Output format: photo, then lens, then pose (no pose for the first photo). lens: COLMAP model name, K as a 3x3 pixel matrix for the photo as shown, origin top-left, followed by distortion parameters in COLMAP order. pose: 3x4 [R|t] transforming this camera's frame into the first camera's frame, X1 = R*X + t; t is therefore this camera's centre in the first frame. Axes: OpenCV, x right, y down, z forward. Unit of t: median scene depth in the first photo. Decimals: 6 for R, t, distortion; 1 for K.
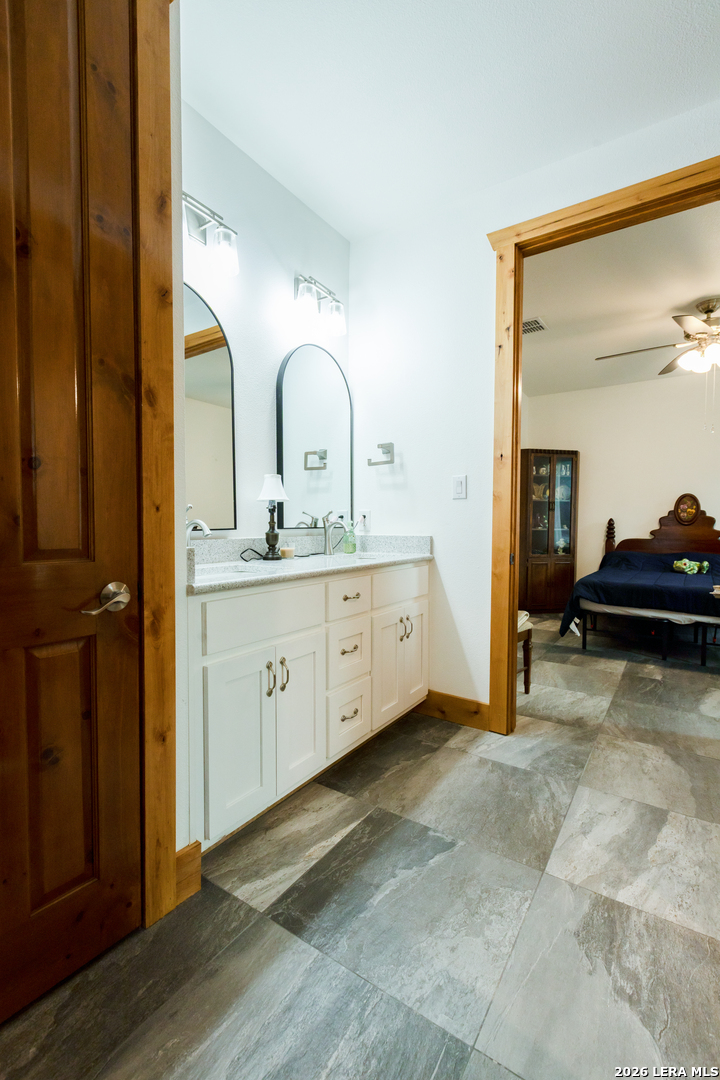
lens RADIAL K [[470.8, 0, 358.5], [0, 470.8, 540.4], [0, 0, 1]] dist [-0.002824, -0.000099]
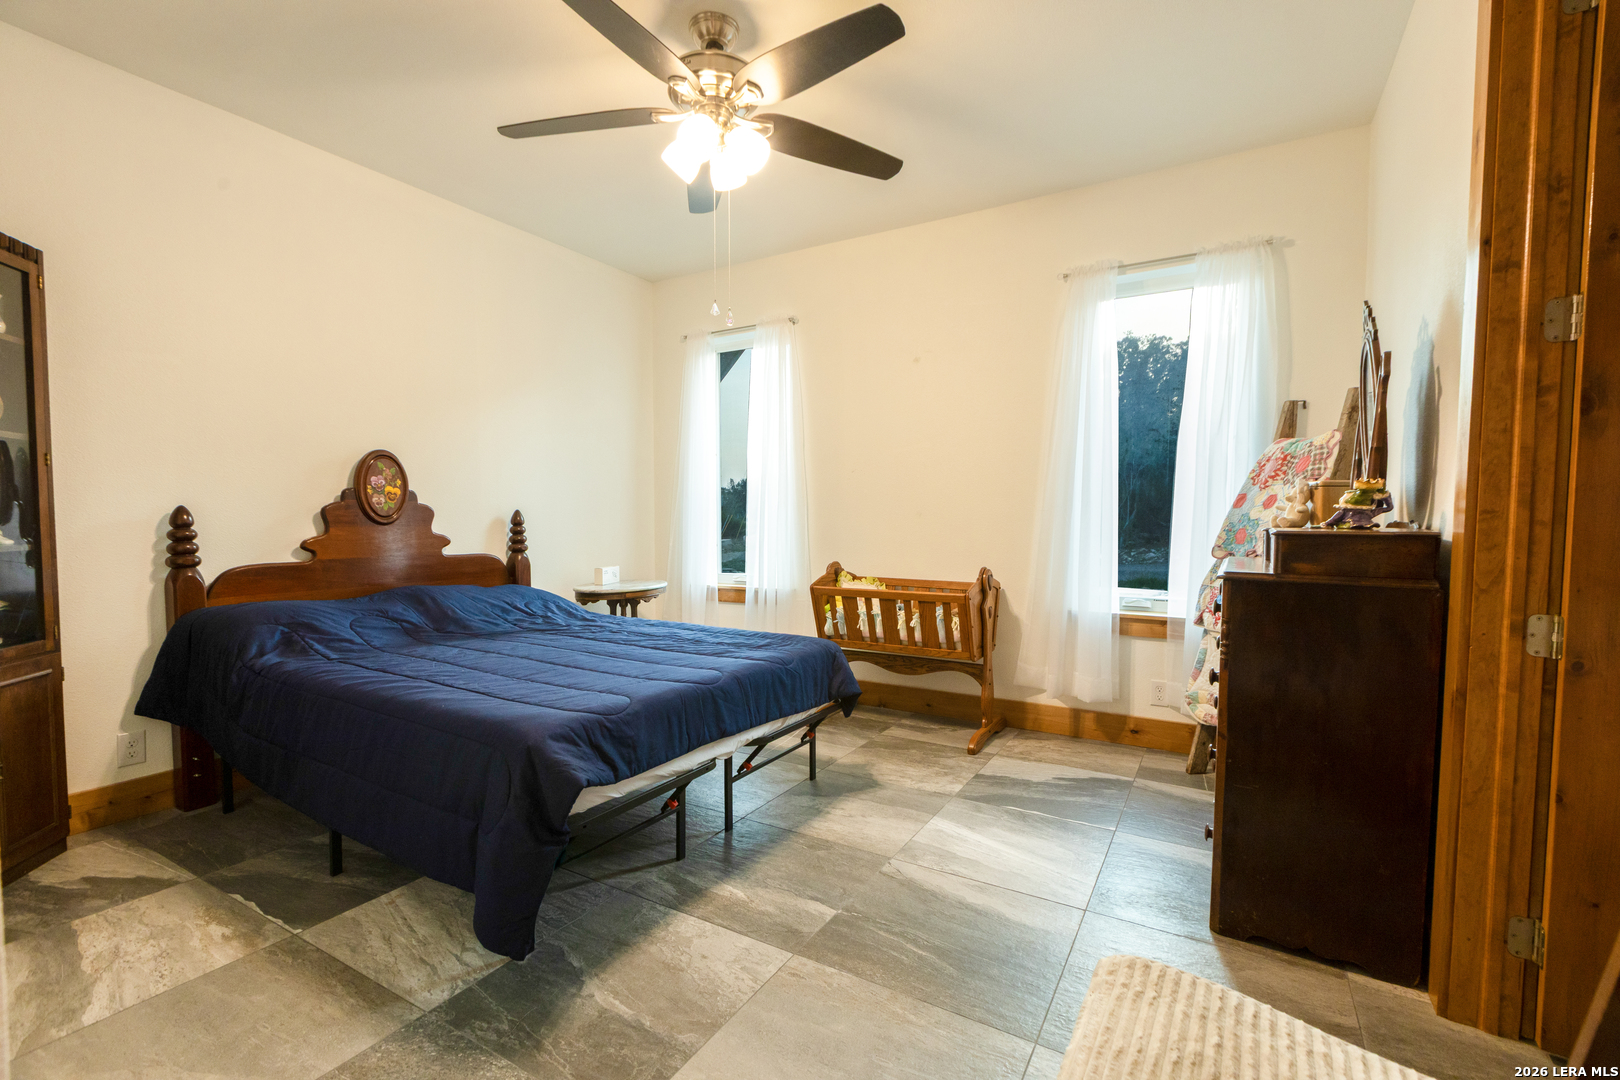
lens RADIAL K [[715.8, 0, 808.1], [0, 715.8, 548.8], [0, 0, 1]] dist [0.017831, 0.000178]
pose [[-0.057786, -0.052208, 0.996963, 0.023014], [0.032890, 0.997990, 0.054168, -0.033358], [-0.997787, 0.035921, -0.055953, 0.657013]]
